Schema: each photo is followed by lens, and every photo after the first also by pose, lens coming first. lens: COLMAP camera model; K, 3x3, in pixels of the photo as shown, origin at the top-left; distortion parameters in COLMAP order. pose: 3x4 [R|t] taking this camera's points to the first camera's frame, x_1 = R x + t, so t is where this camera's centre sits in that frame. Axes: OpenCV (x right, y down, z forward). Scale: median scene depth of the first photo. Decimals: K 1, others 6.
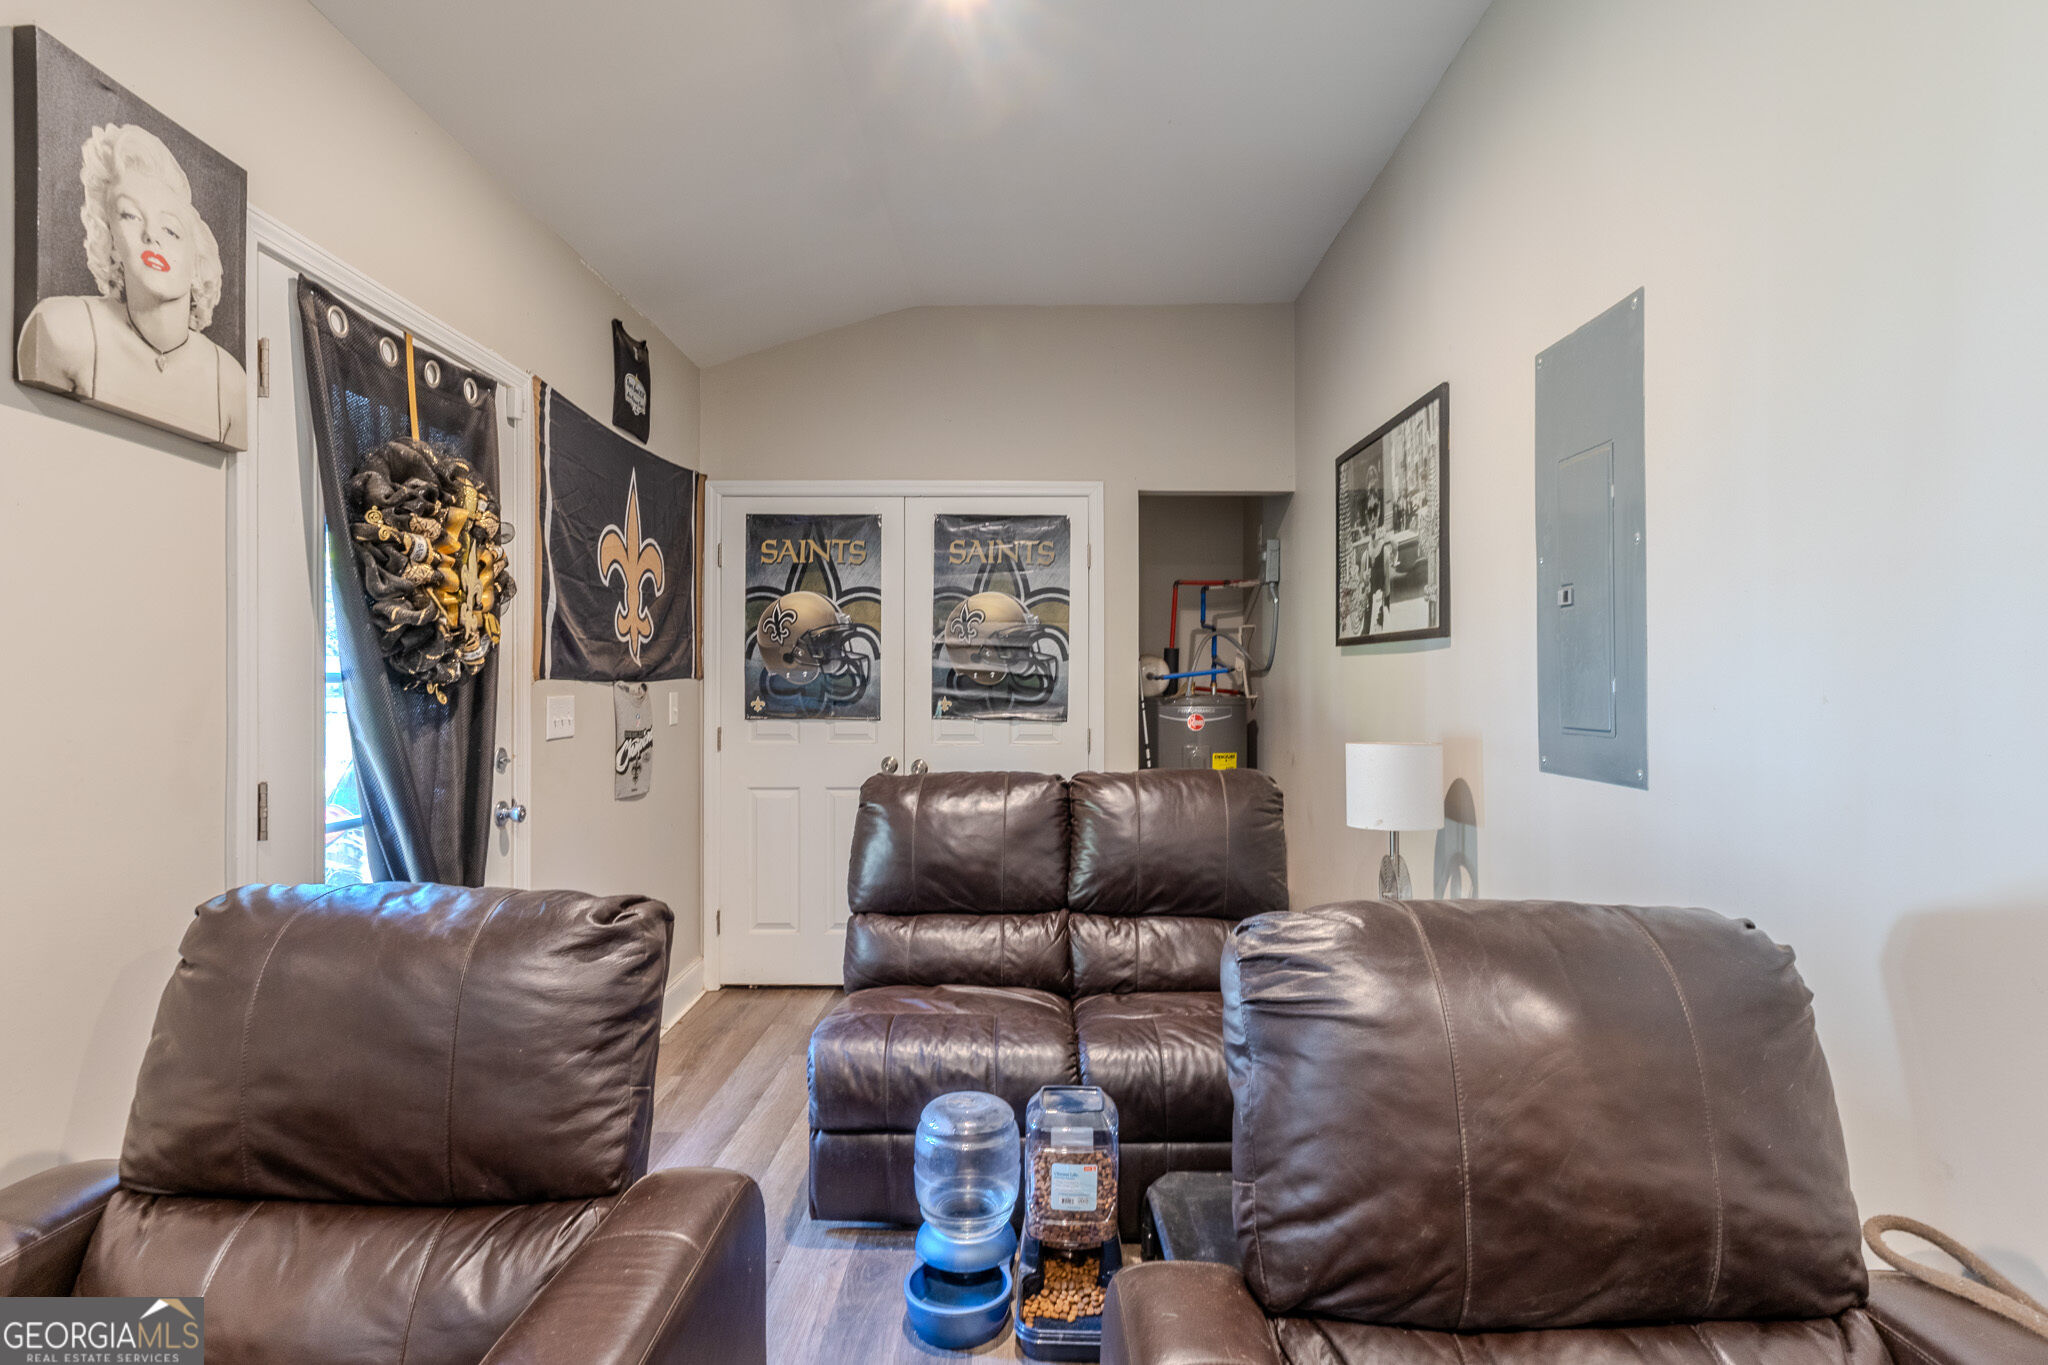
lens RADIAL K [[1073.3, 0, 1024.0], [0, 1073.3, 682.5], [0, 0, 1]] dist [-0.000294, -0.000004]
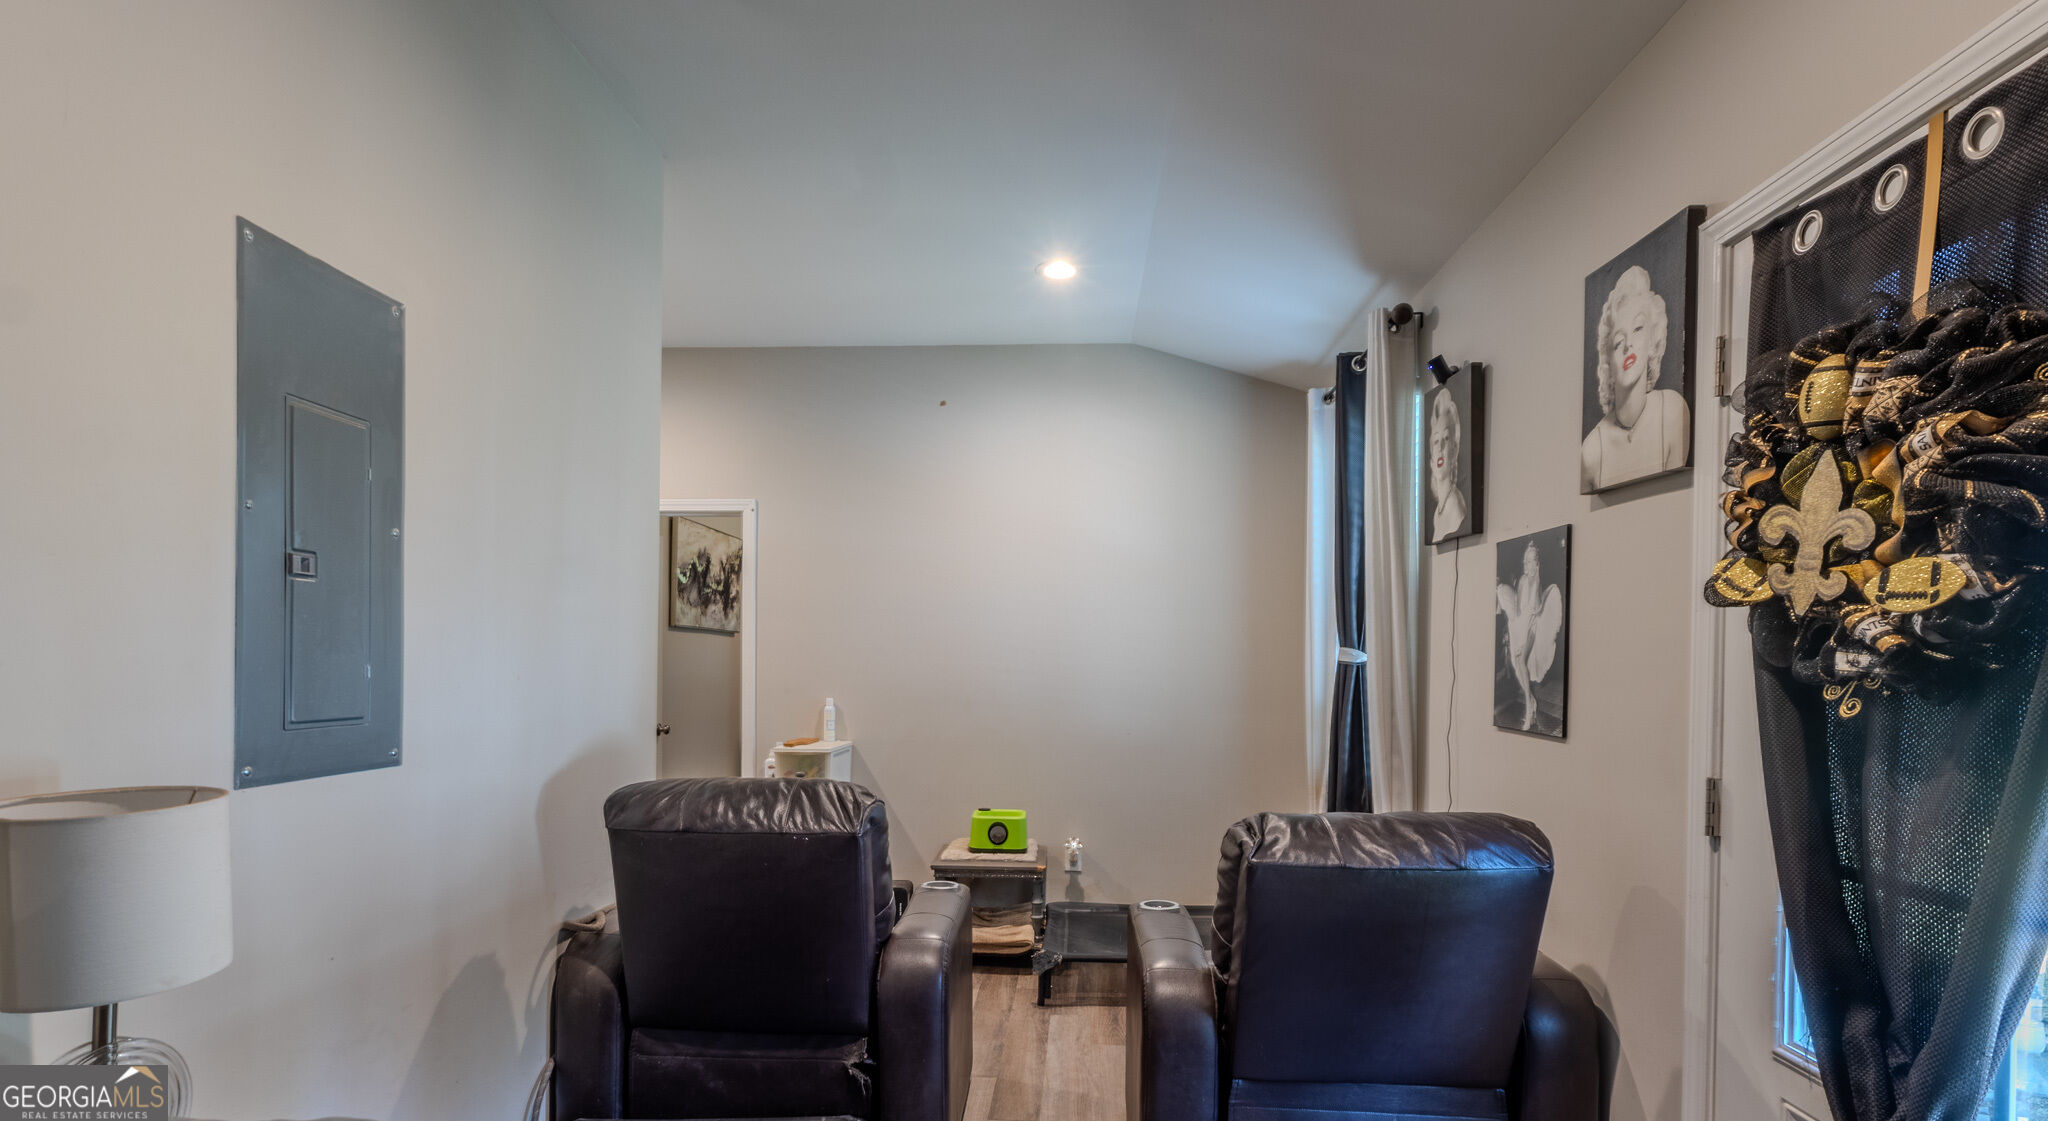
lens RADIAL K [[1073.0, 0, 1024.3], [0, 1073.0, 672.3], [0, 0, 1]] dist [0.000014, -0.000005]
pose [[-0.998883, -0.008959, 0.046393, -0.100872], [-0.008614, 0.999934, 0.007639, -0.008129], [-0.046458, 0.007231, -0.998894, 1.965356]]
